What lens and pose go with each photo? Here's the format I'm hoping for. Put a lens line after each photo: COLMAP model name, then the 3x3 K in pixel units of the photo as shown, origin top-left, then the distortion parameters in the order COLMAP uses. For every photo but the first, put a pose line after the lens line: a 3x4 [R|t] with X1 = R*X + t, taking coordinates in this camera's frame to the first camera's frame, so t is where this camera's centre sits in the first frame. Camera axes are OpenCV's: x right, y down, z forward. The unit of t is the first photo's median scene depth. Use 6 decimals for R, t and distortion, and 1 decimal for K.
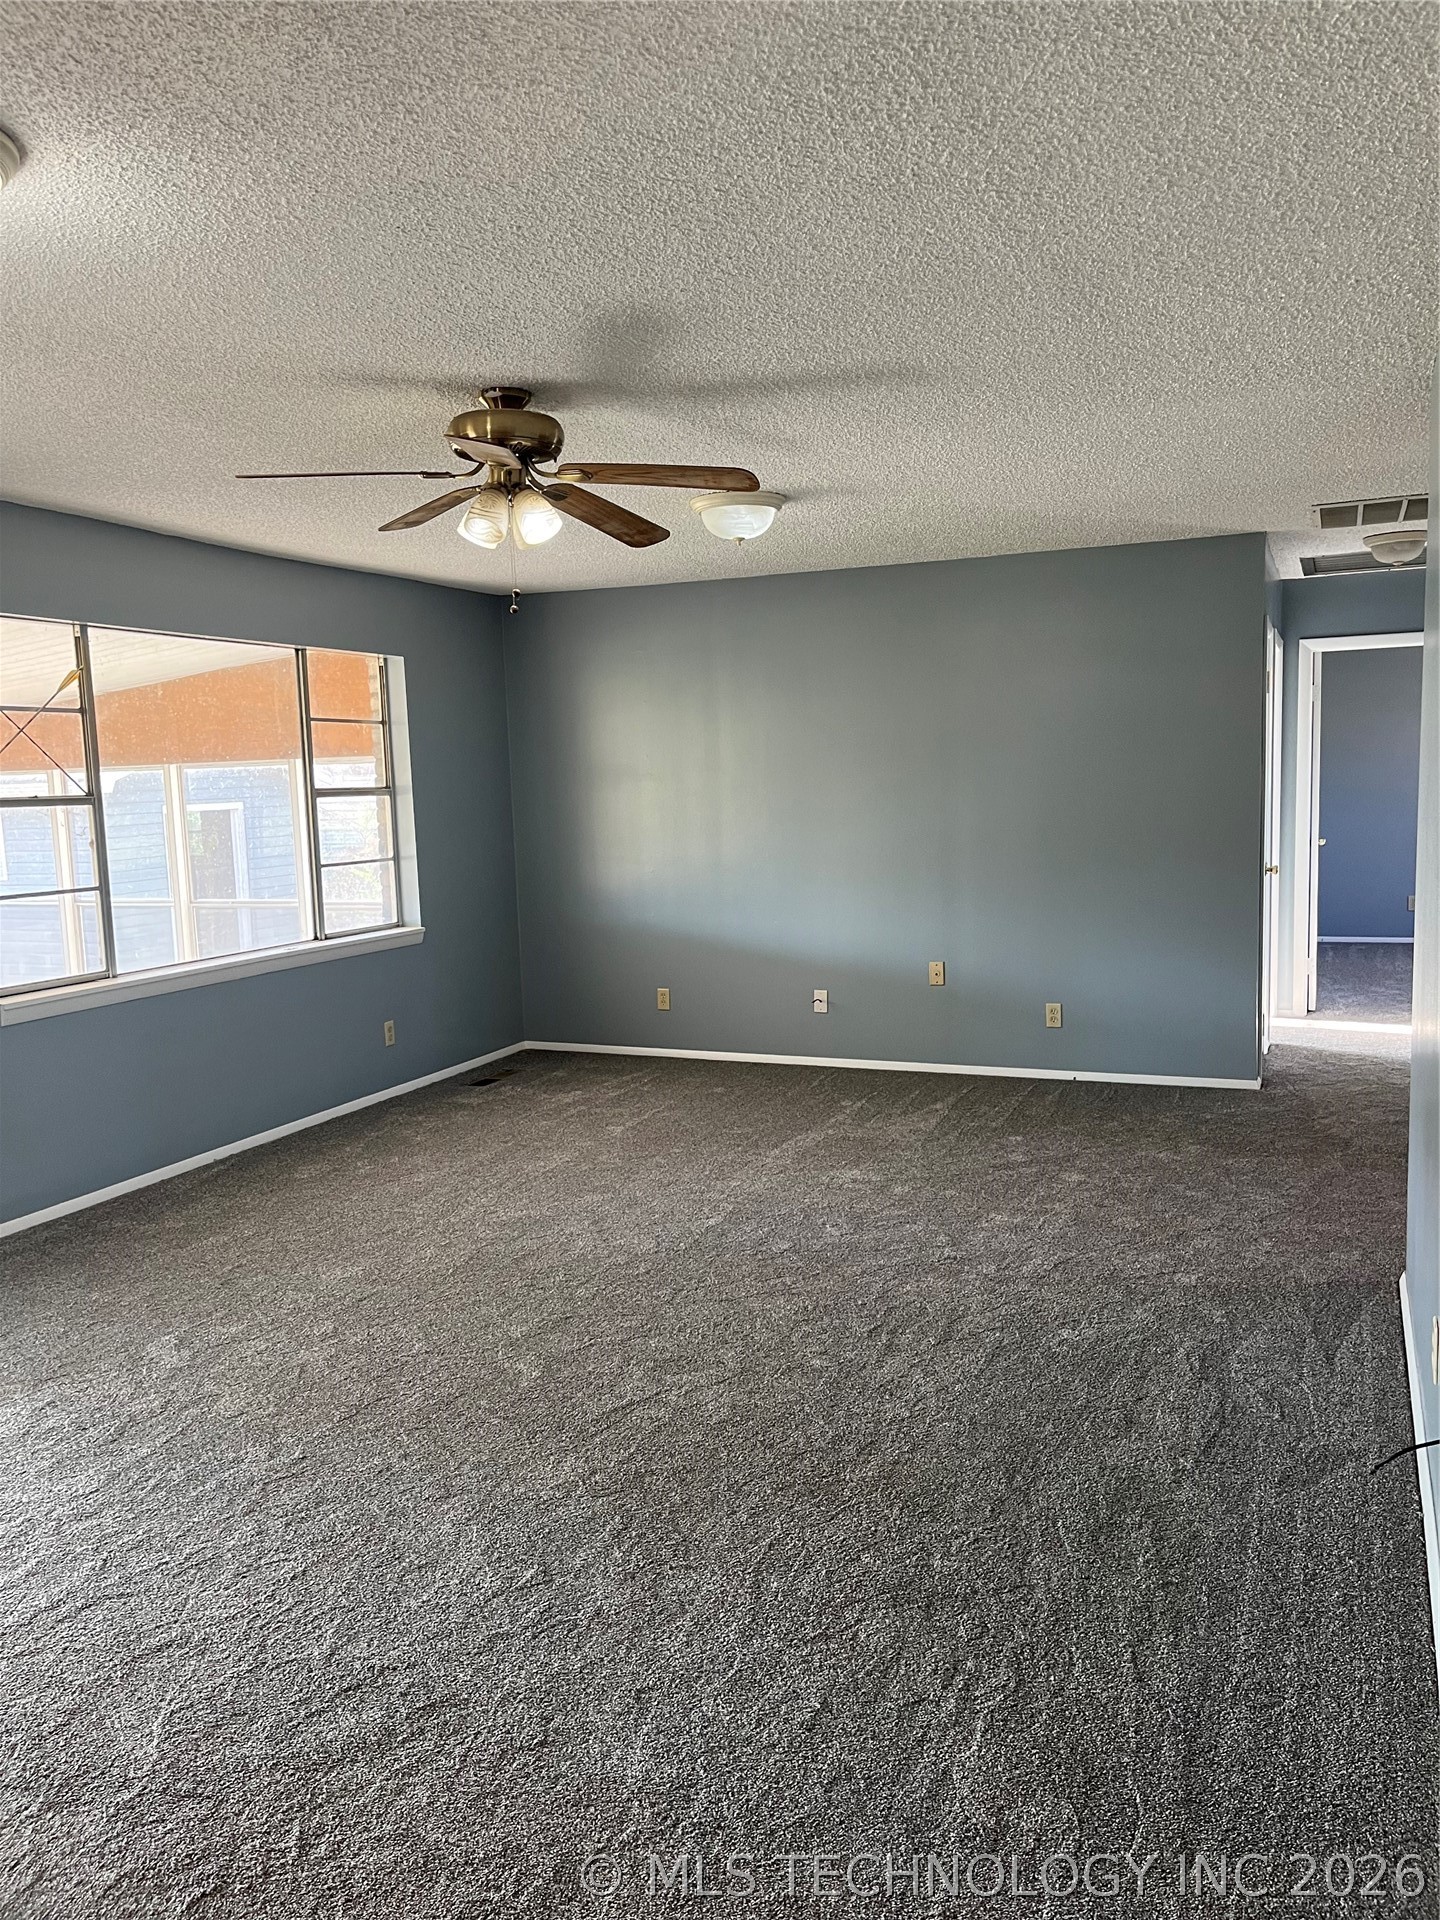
lens RADIAL K [[1455.6, 0, 715.0], [0, 1455.6, 954.0], [0, 0, 1]] dist [0.081804, -0.122967]
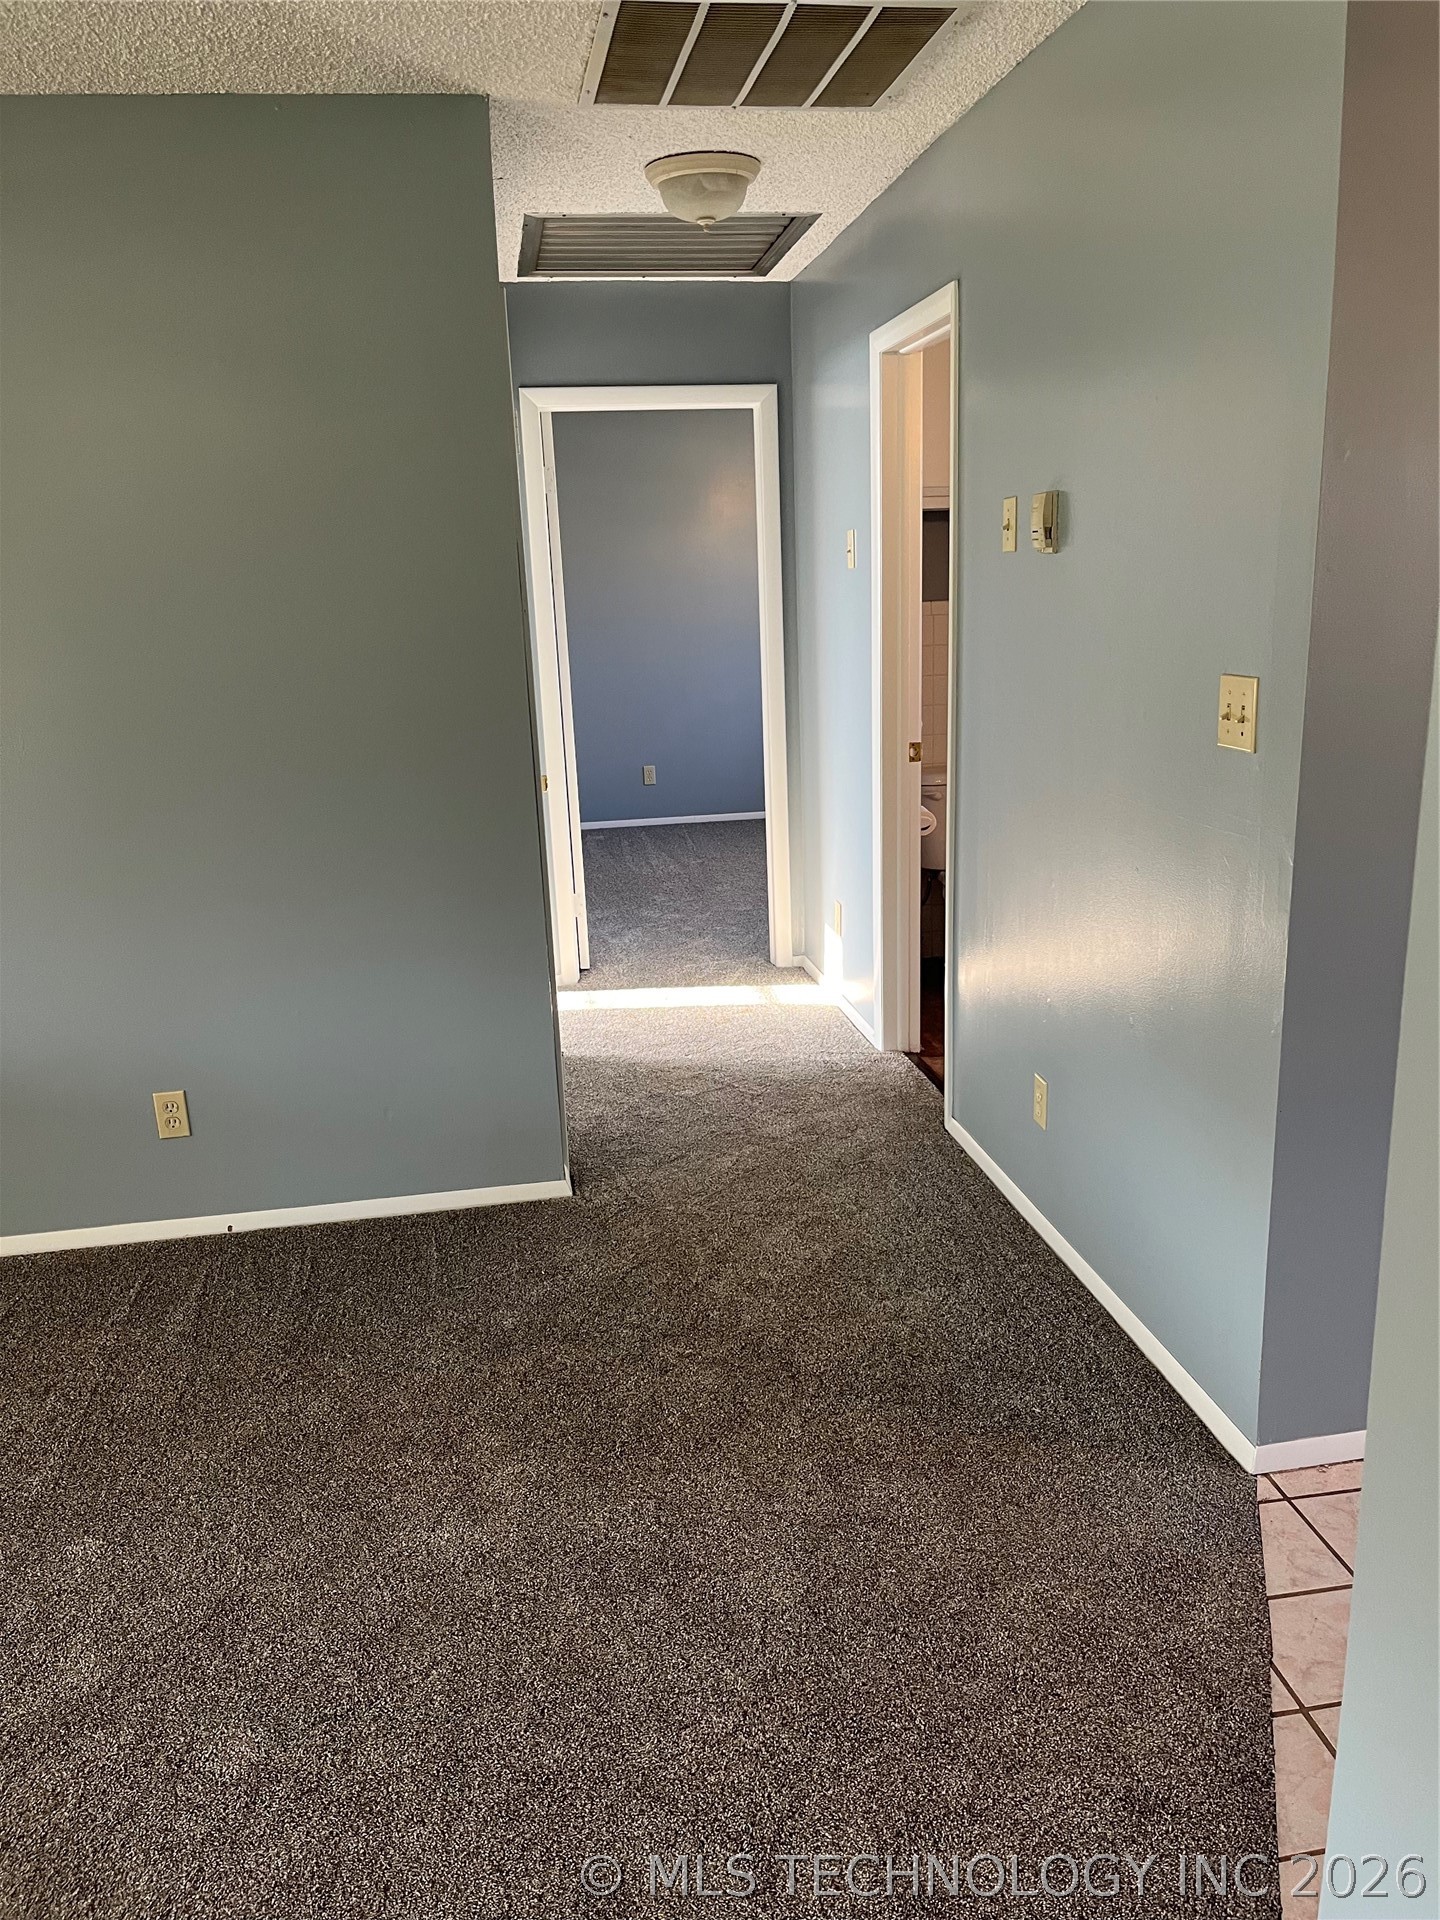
lens RADIAL K [[1455.6, 0, 715.0], [0, 1455.6, 954.0], [0, 0, 1]] dist [0.081804, -0.122967]
pose [[0.849311, -0.128360, 0.512049, 0.135471], [0.071231, 0.988982, 0.129769, -0.058764], [-0.523064, -0.073741, 0.849097, 0.471982]]
